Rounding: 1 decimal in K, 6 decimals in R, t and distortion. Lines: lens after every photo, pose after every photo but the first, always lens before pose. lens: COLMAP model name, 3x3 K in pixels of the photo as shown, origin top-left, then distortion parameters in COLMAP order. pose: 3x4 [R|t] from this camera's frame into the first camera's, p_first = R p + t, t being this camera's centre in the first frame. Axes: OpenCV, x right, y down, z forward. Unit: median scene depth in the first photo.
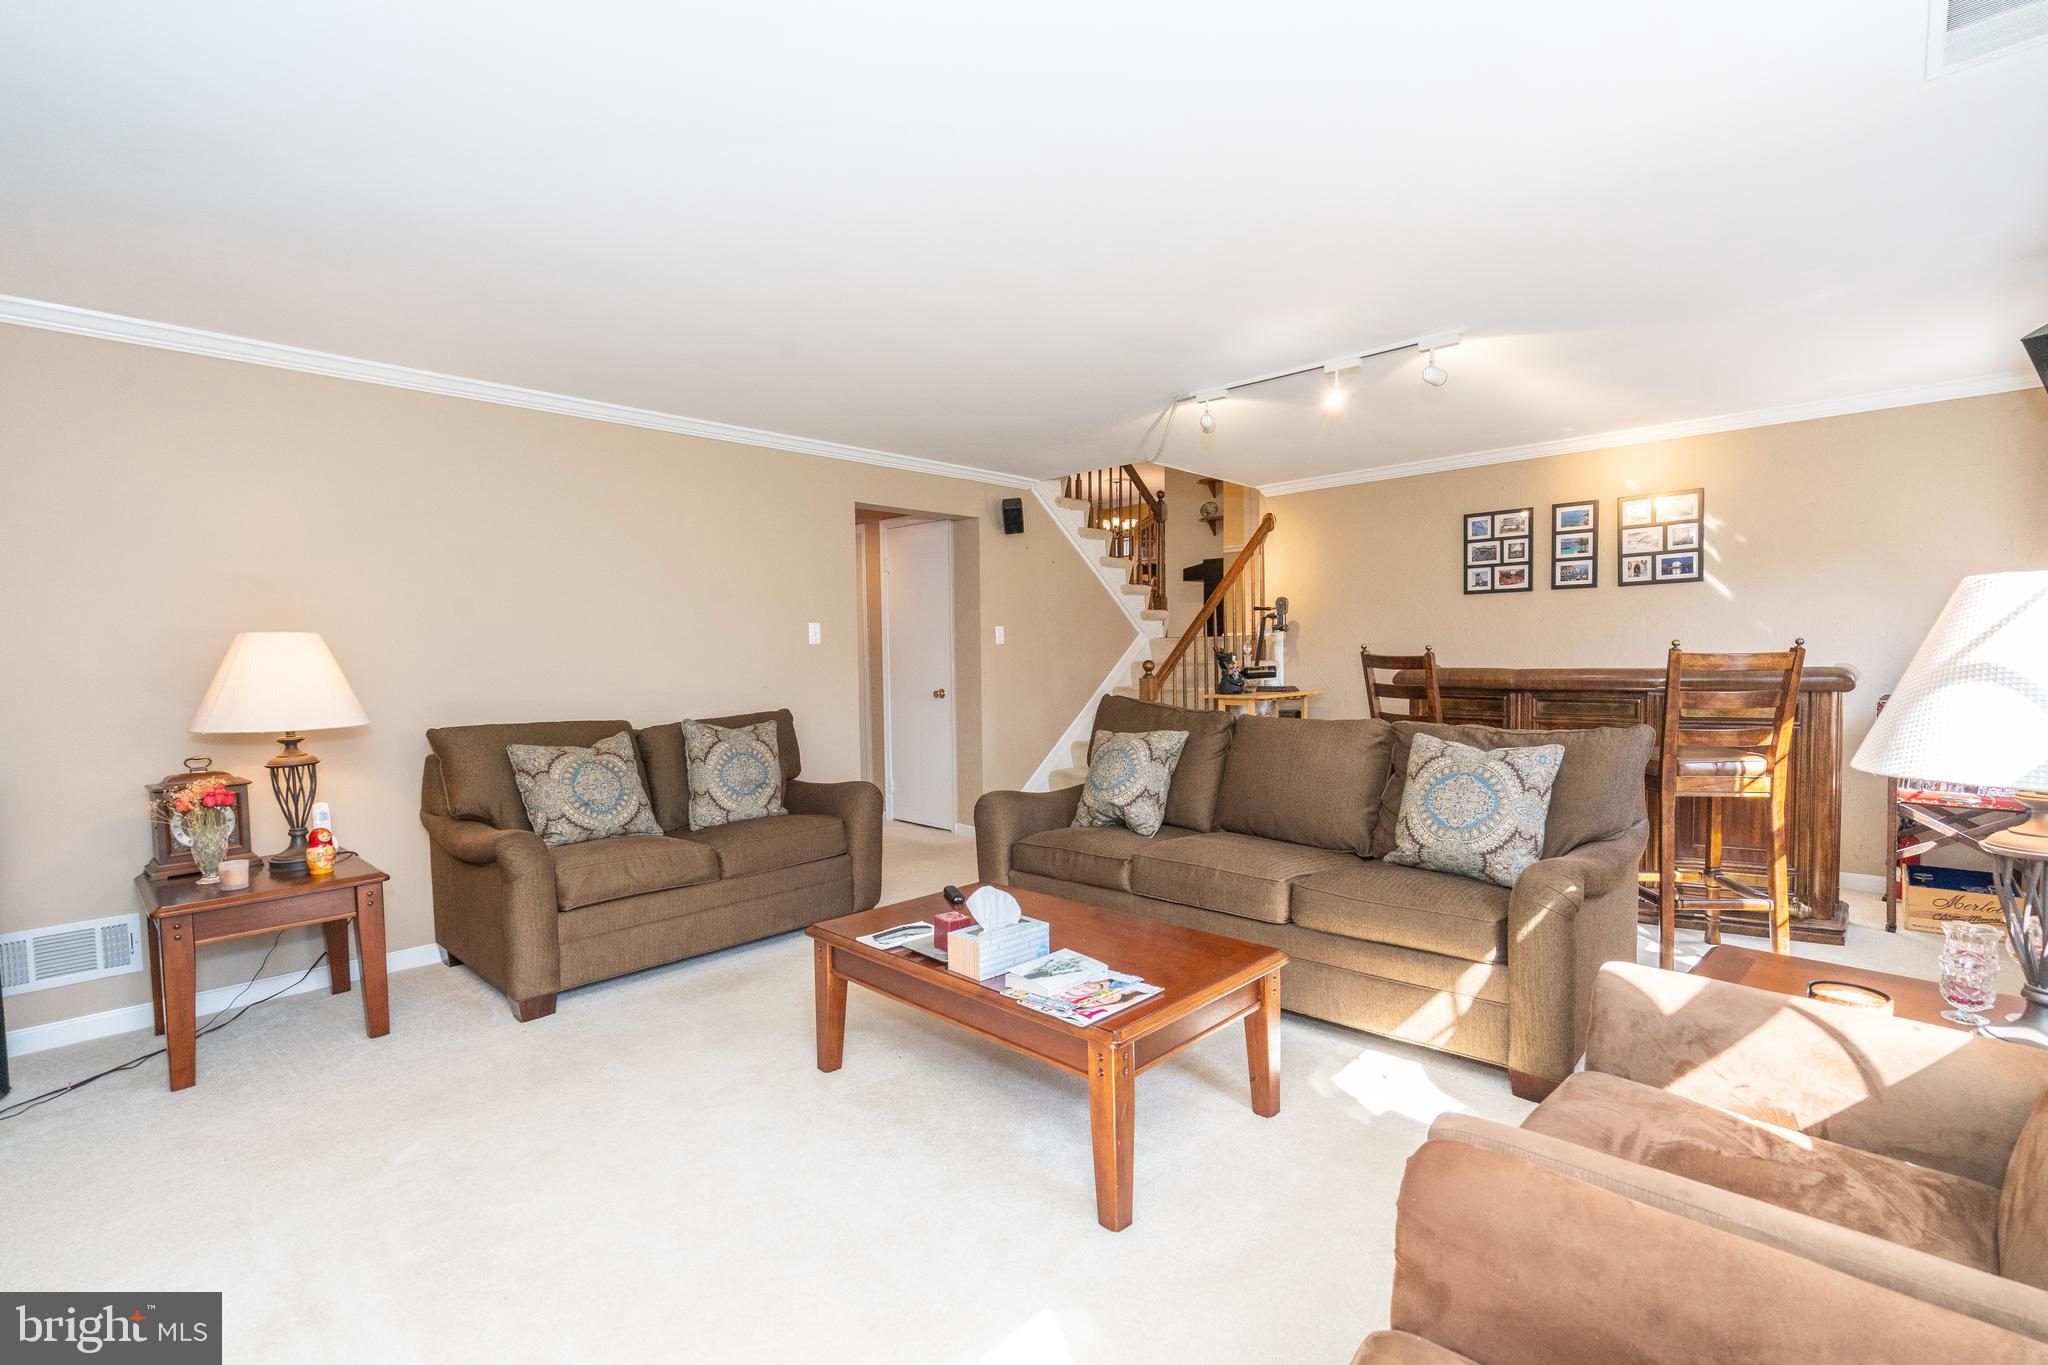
lens RADIAL K [[919.1, 0, 1036.6], [0, 919.1, 677.7], [0, 0, 1]] dist [-0.004202, 0.000564]
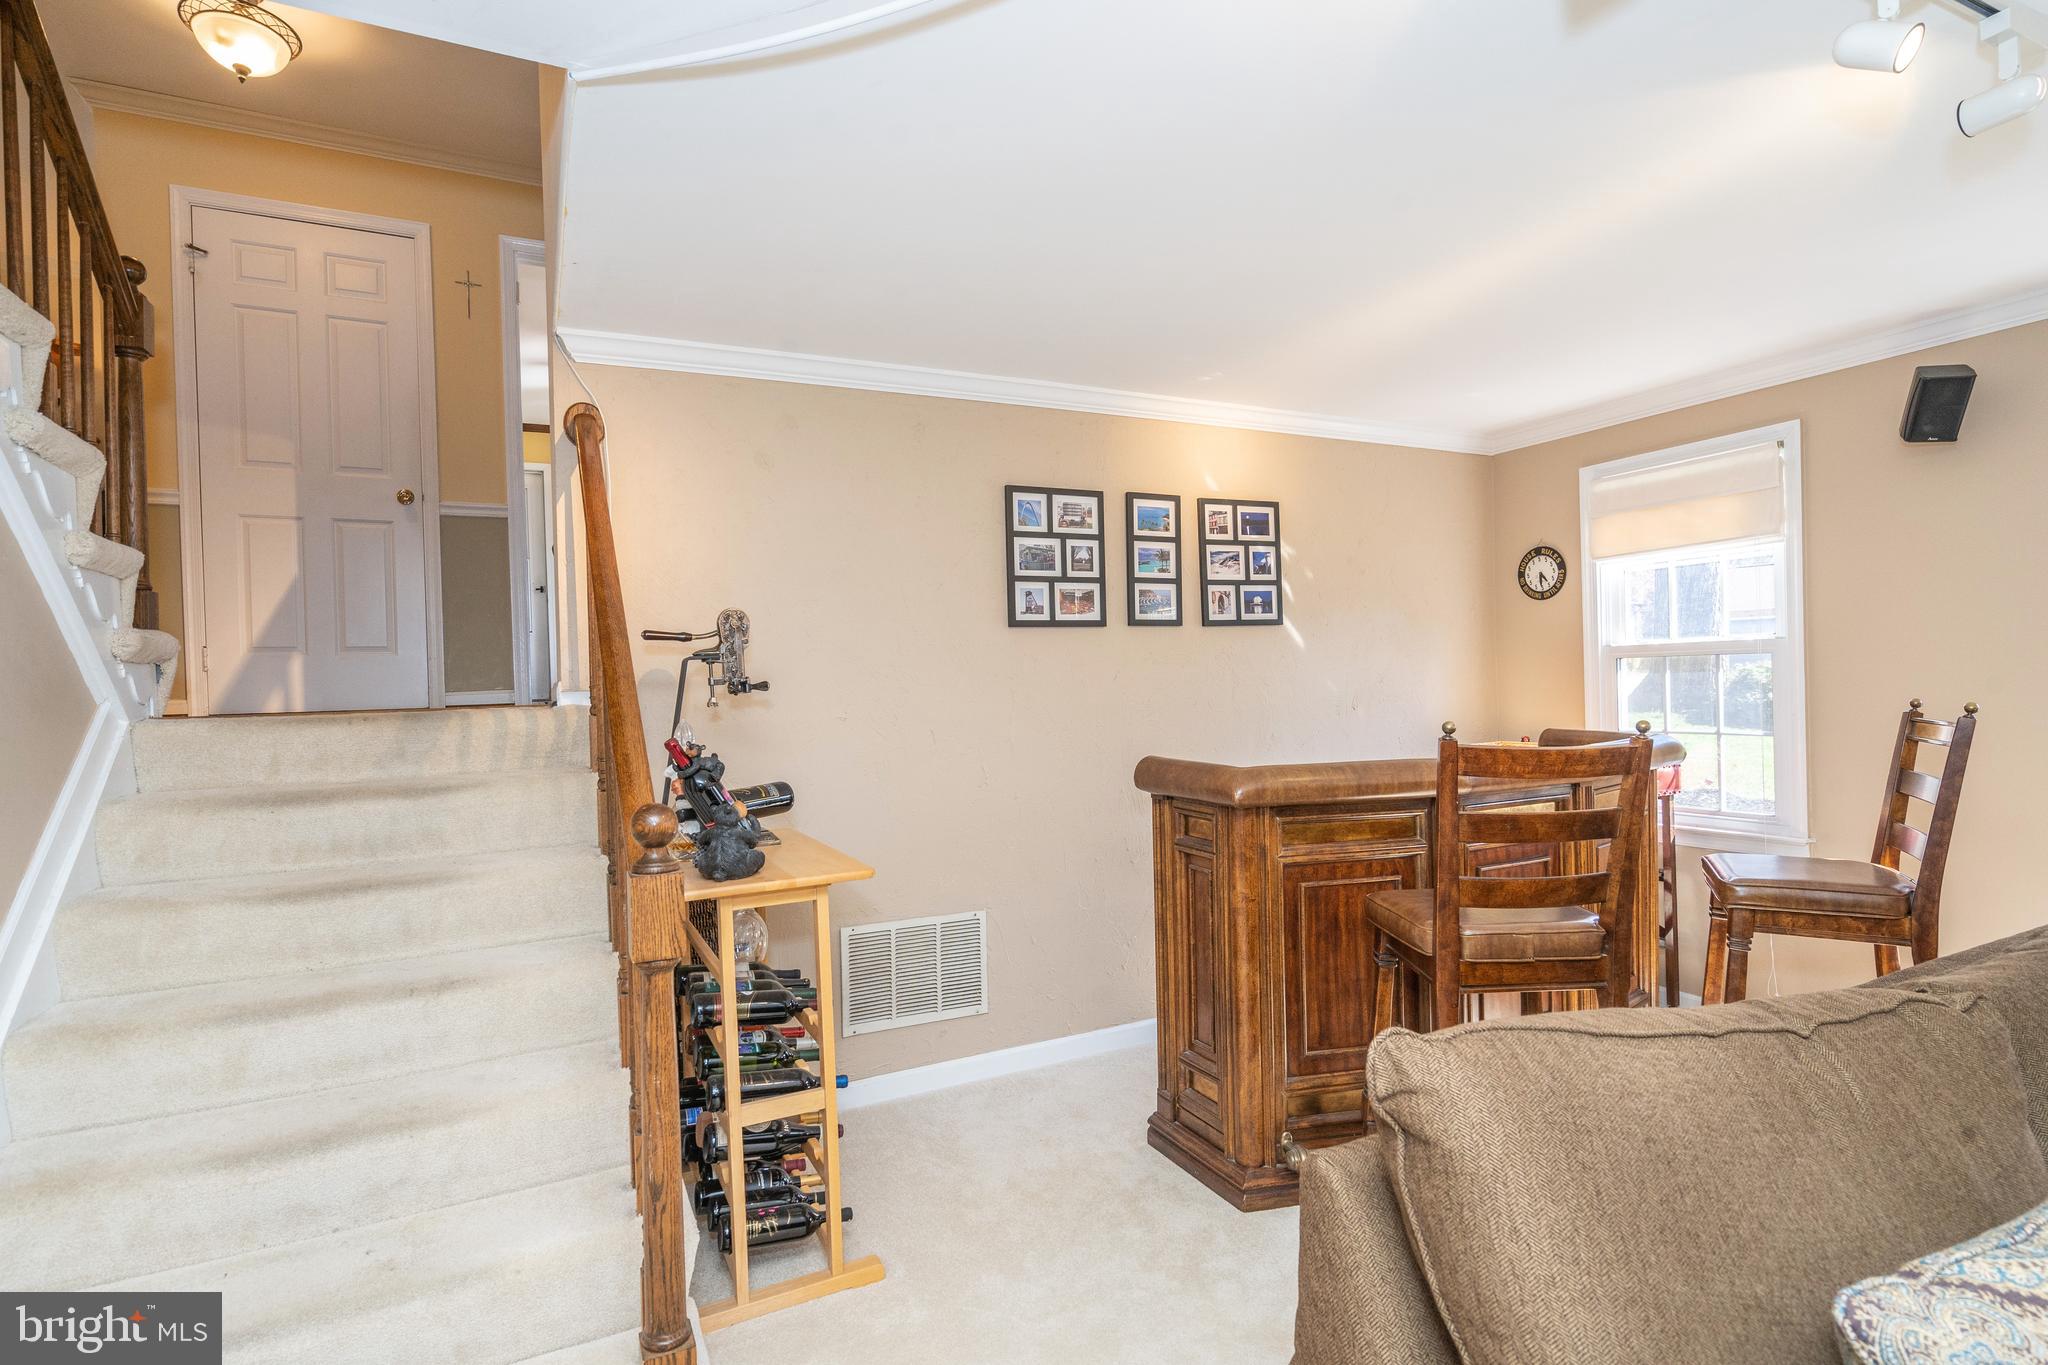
lens RADIAL K [[1006.2, 0, 1018.6], [0, 1006.2, 696.7], [0, 0, 1]] dist [-0.009075, 0.002997]
pose [[0.347197, -0.011520, 0.937721, -0.121270], [0.047177, 0.998873, -0.005196, -0.047067], [-0.936605, 0.046043, 0.347349, 0.838554]]
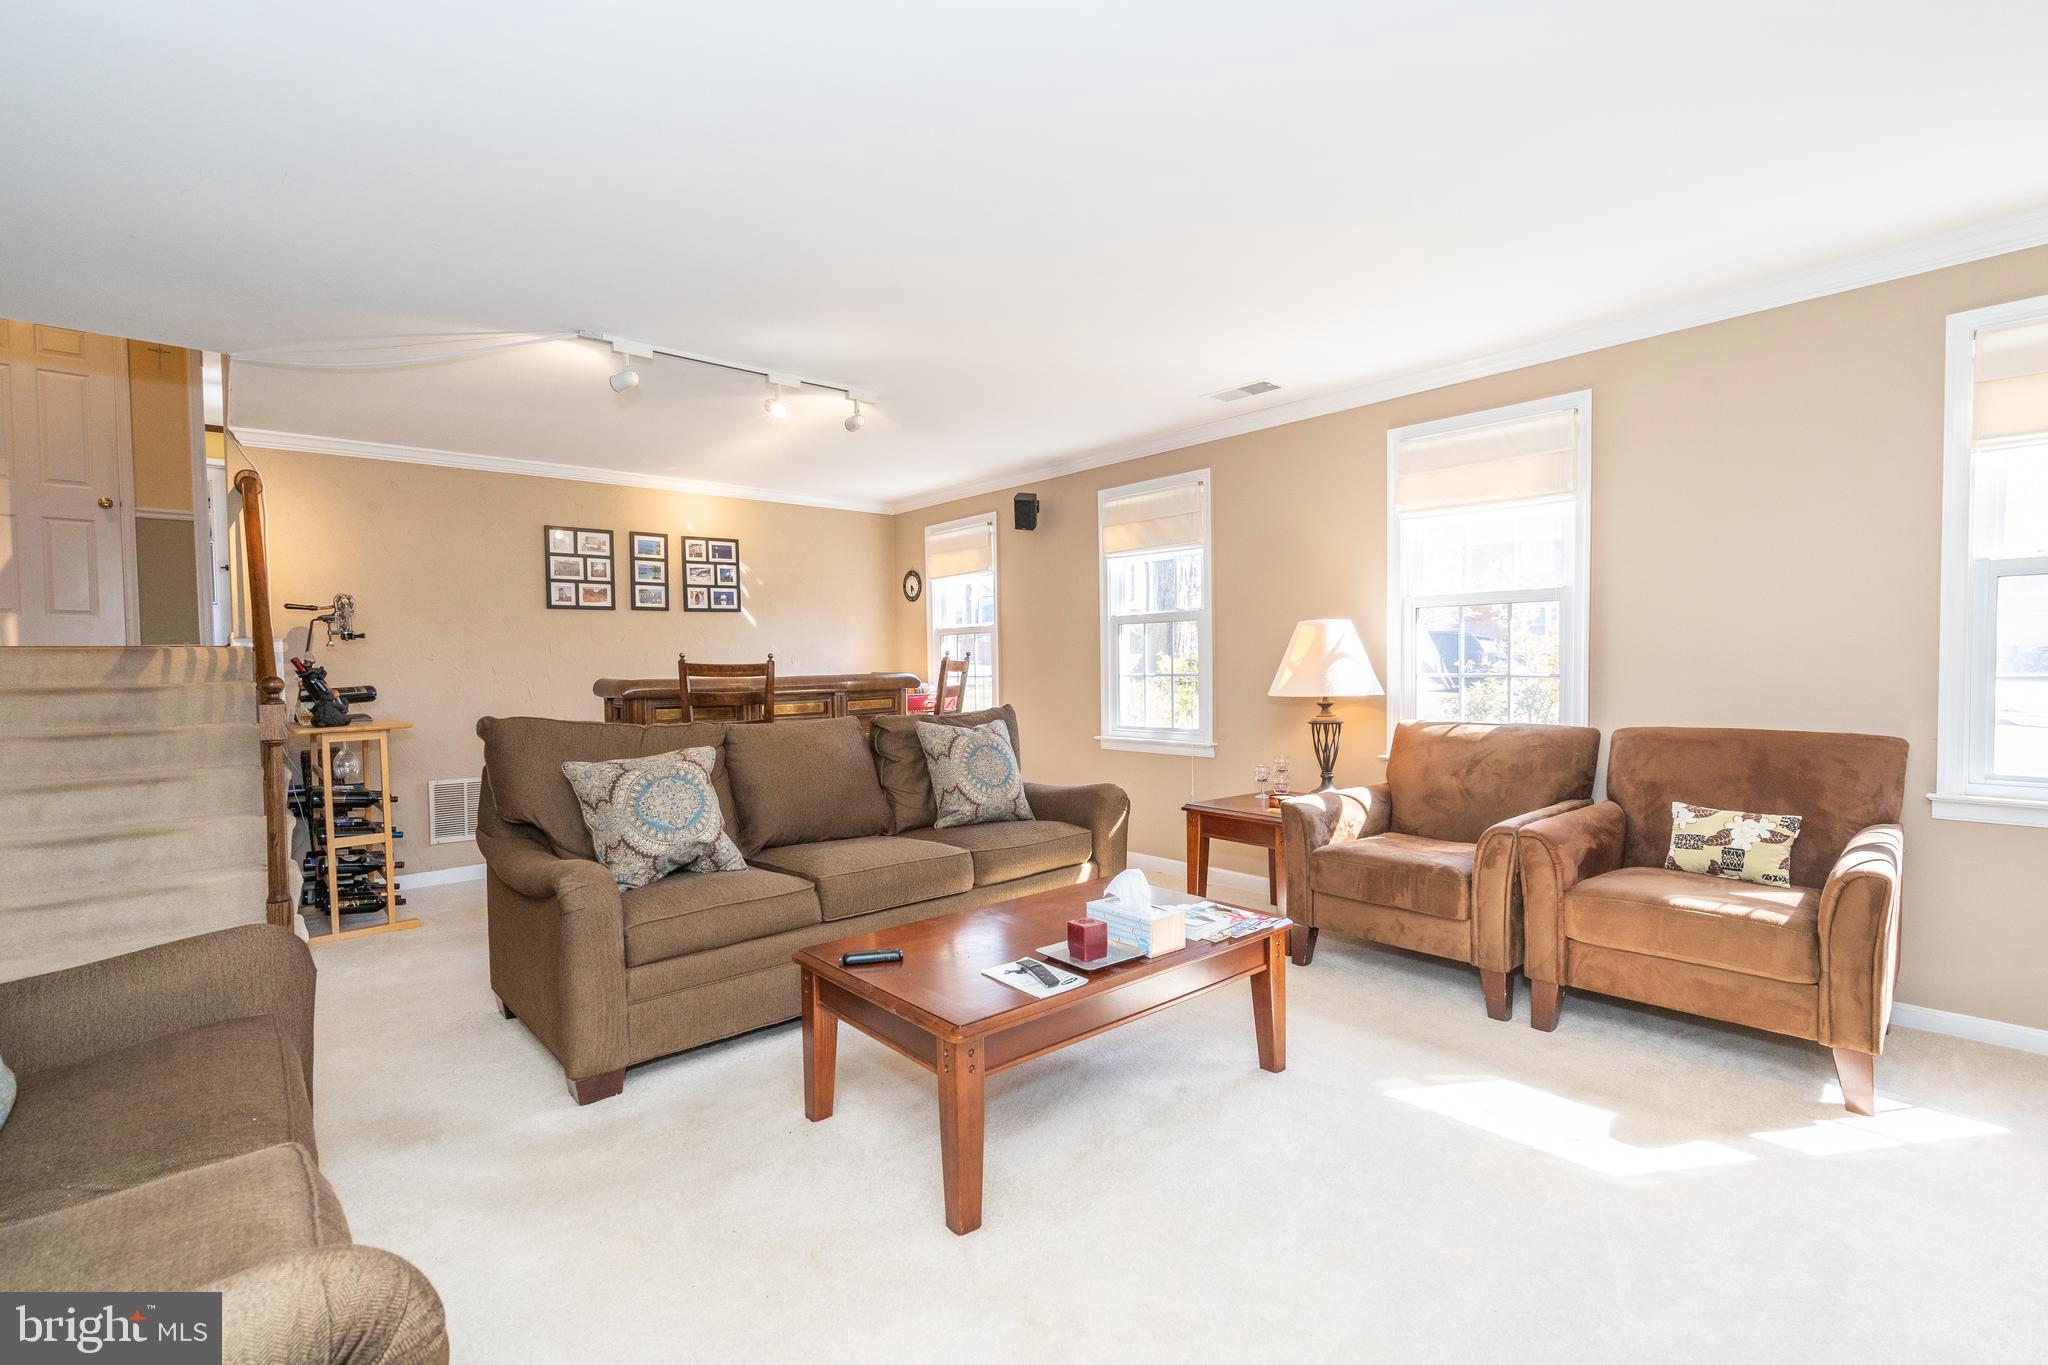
lens RADIAL K [[919.1, 0, 1021.1], [0, 919.1, 692.3], [0, 0, 1]] dist [-0.004202, 0.000564]
pose [[0.087208, -0.023356, 0.995916, -0.486649], [0.039321, 0.999027, 0.019986, -0.002070], [-0.995414, 0.037418, 0.088041, 0.453324]]
